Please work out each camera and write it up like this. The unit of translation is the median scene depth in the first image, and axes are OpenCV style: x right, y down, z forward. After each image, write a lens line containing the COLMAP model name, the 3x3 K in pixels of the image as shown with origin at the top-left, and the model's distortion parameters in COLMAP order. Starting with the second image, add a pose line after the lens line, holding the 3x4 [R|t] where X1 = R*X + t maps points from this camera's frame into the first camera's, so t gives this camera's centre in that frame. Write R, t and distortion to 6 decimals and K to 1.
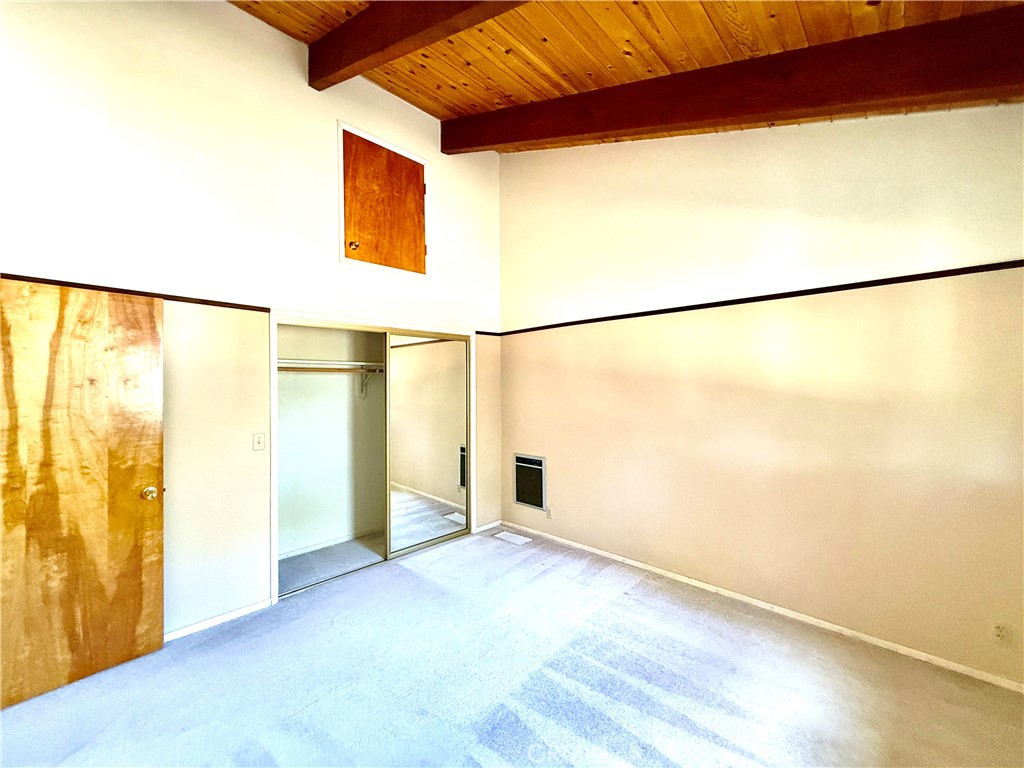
lens RADIAL K [[407.4, 0, 510.1], [0, 407.4, 384.4], [0, 0, 1]] dist [-0.001611, -0.000032]
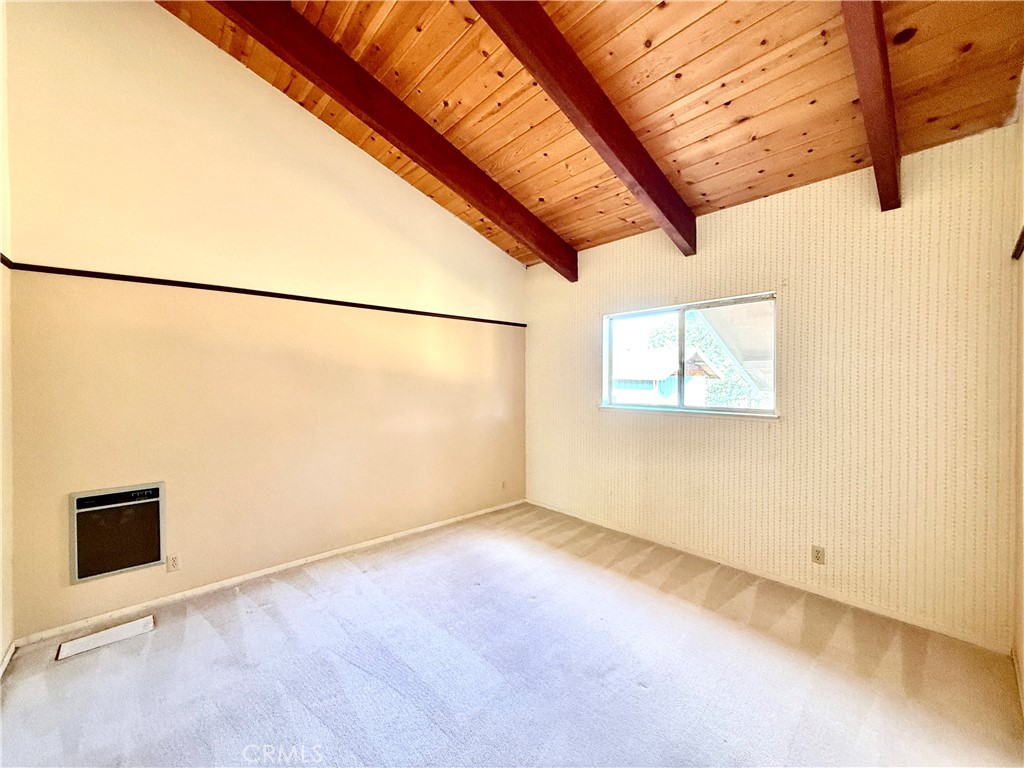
lens RADIAL K [[407.8, 0, 512.8], [0, 407.8, 387.2], [0, 0, 1]] dist [0.000550, 0.000140]
pose [[0.052381, -0.008696, 0.998589, -0.617778], [-0.005819, 0.999942, 0.009013, 0.022765], [-0.998610, -0.006282, 0.052328, 0.475569]]
